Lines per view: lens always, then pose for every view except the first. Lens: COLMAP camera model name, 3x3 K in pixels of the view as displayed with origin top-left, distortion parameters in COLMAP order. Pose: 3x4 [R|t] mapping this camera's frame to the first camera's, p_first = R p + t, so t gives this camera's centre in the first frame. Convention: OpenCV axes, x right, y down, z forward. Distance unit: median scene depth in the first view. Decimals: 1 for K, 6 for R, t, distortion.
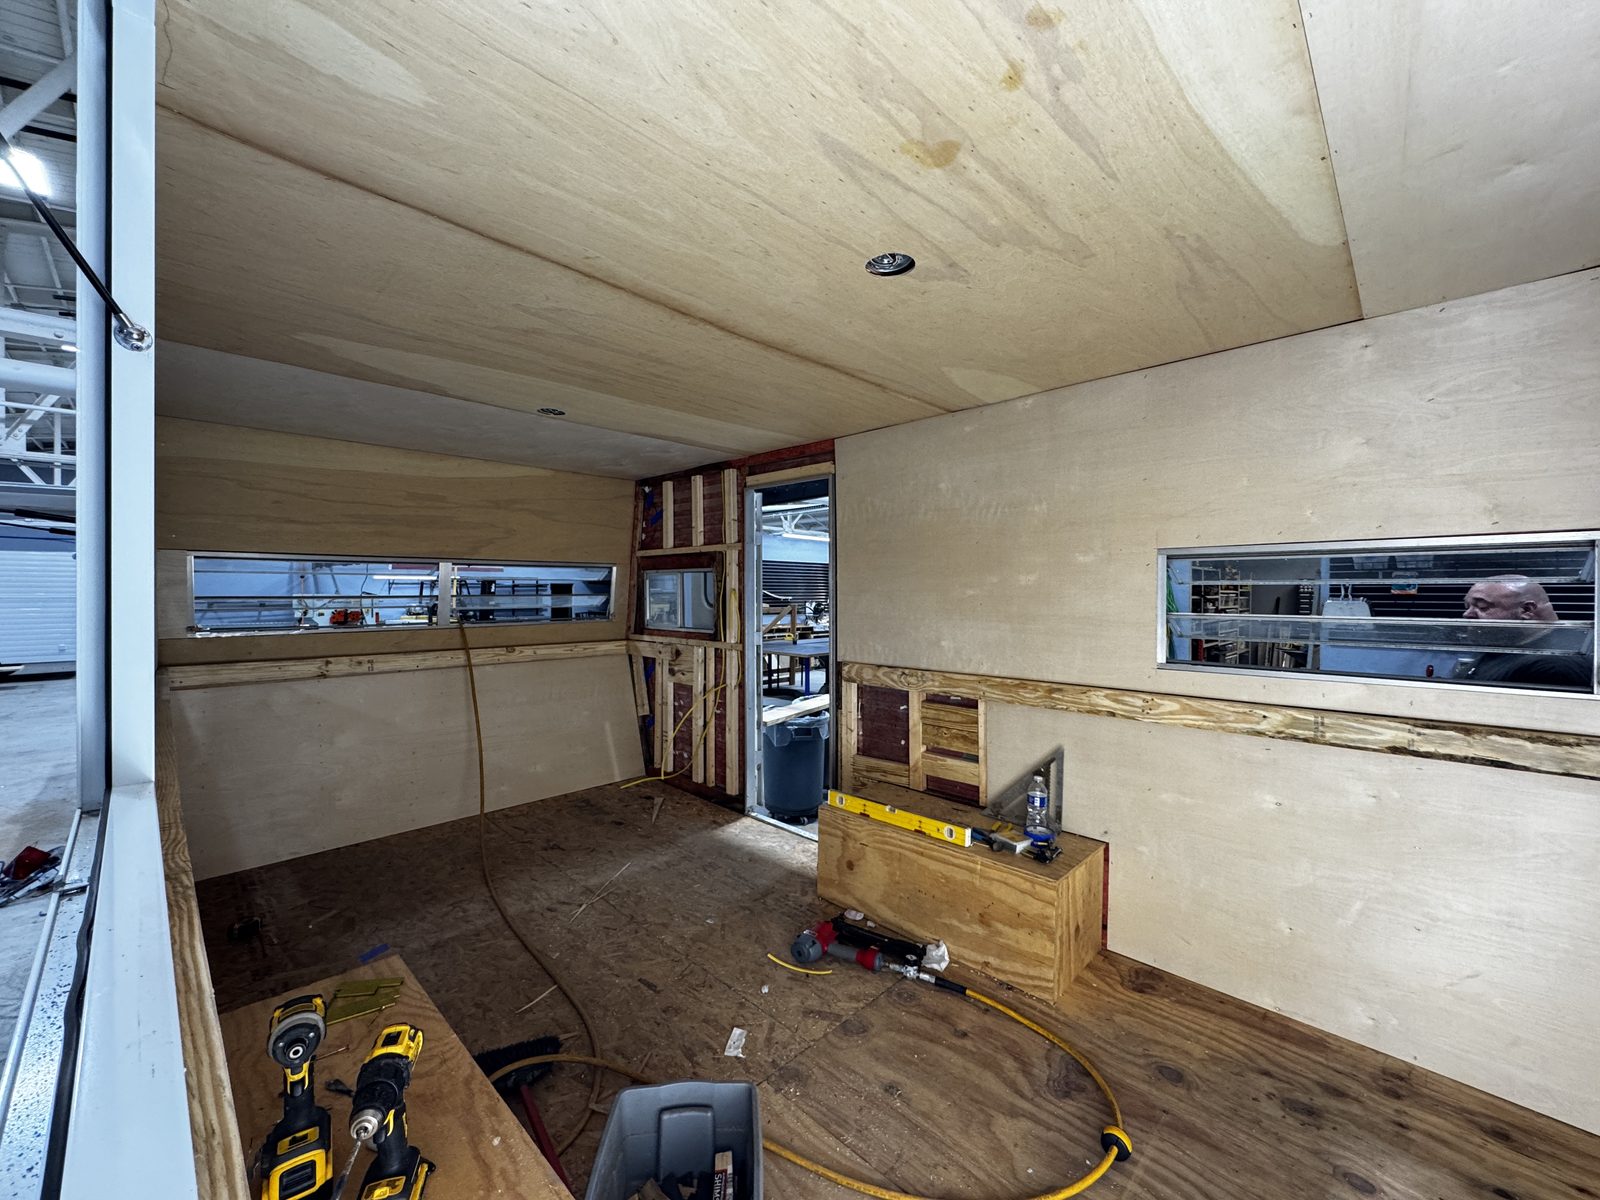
lens RADIAL K [[638.1, 0, 801.7], [0, 638.1, 600.8], [0, 0, 1]] dist [-0.003451, 0.000229]
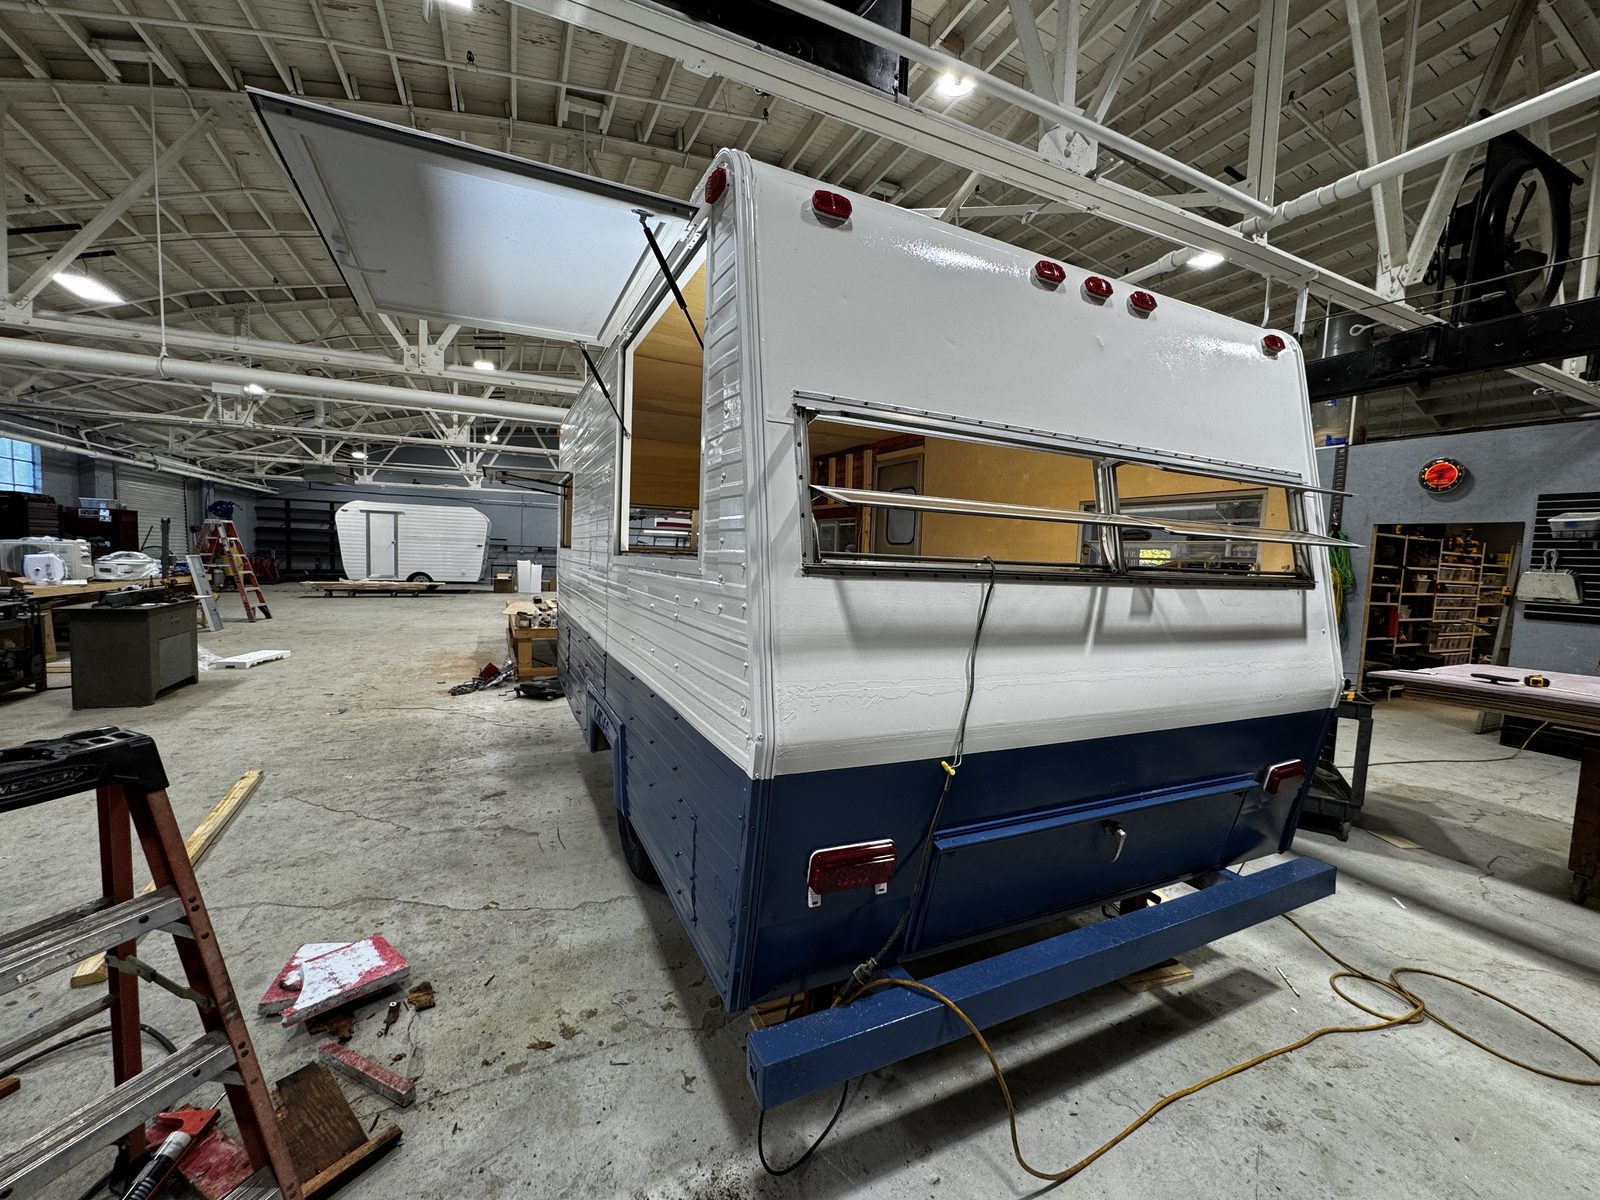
lens RADIAL K [[638.1, 0, 801.0], [0, 638.1, 598.9], [0, 0, 1]] dist [-0.003451, 0.000229]
pose [[0.940875, 0.059601, -0.333469, 0.412514], [-0.043175, 0.997471, 0.056460, 0.100702], [0.335990, -0.038725, 0.941069, -0.744336]]
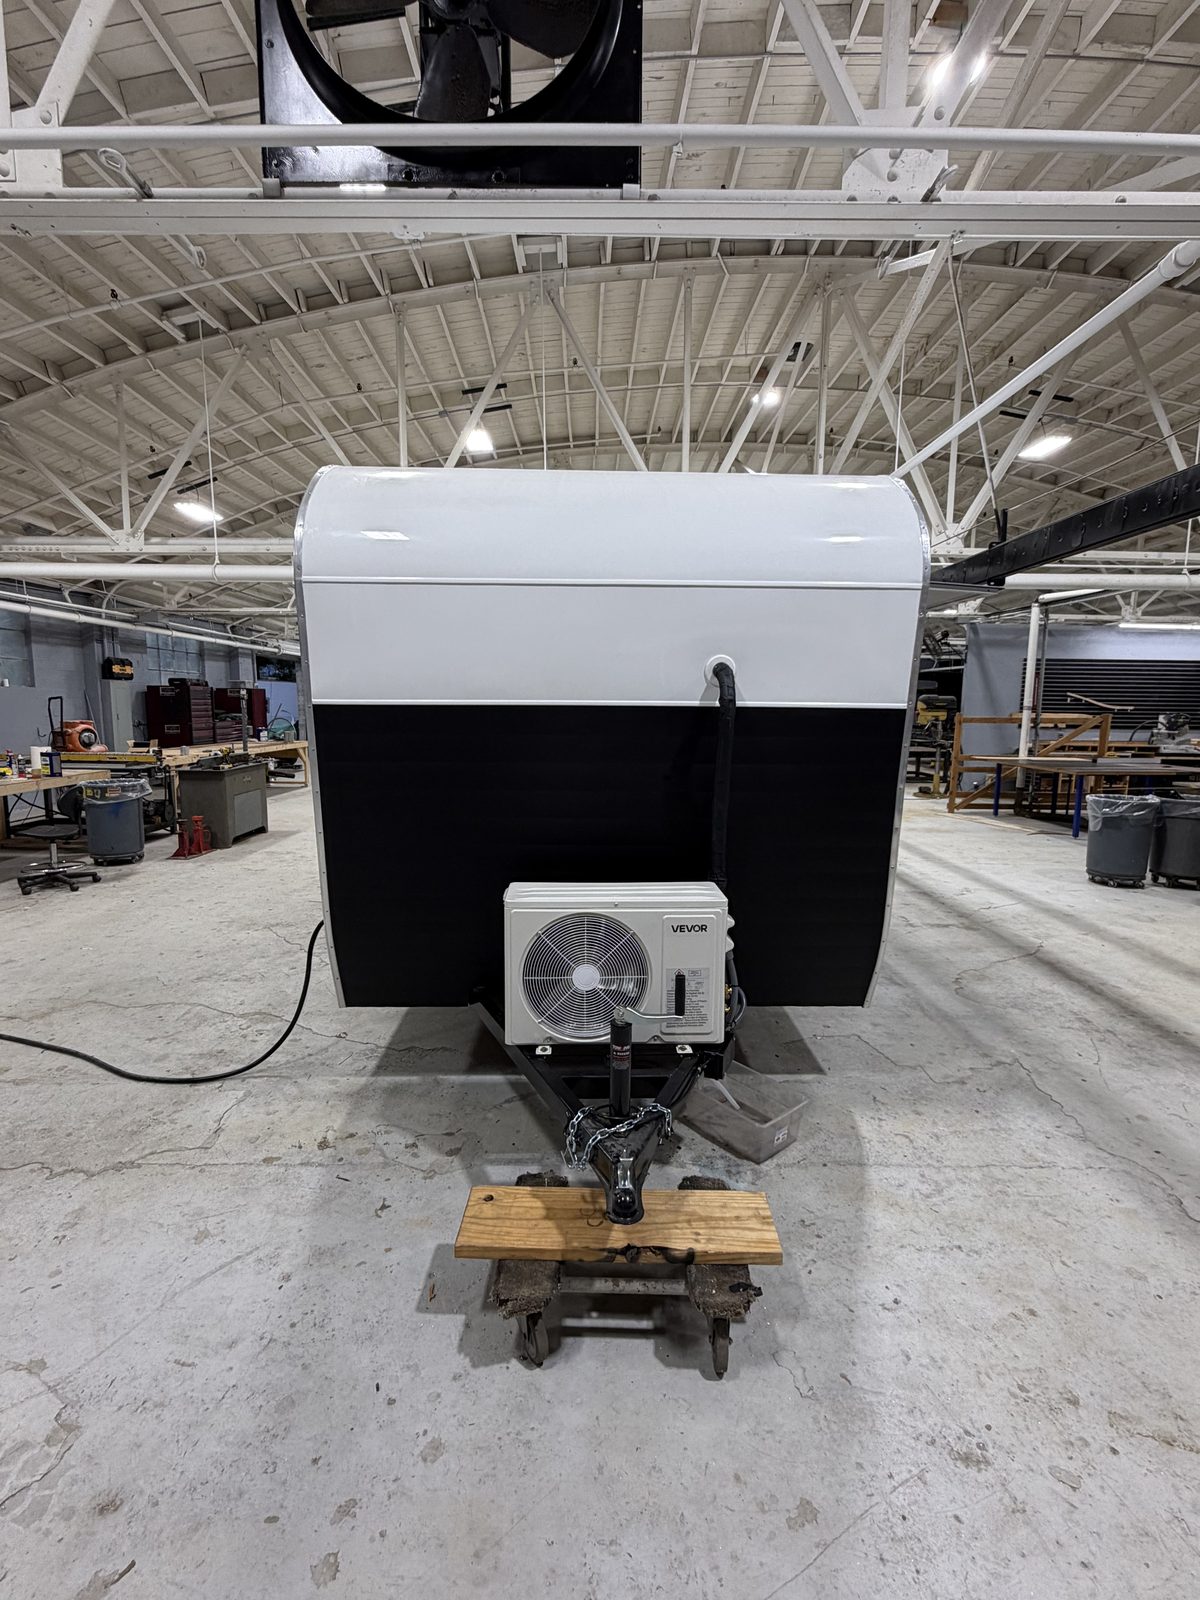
lens RADIAL K [[726.3, 0, 598.3], [0, 726.3, 798.2], [0, 0, 1]] dist [-0.003490, 0.001286]
pose [[0.715183, 0.094750, -0.692485, 0.935607], [-0.017482, 0.992884, 0.117797, 0.074941], [0.698719, -0.072141, 0.711750, -0.504649]]
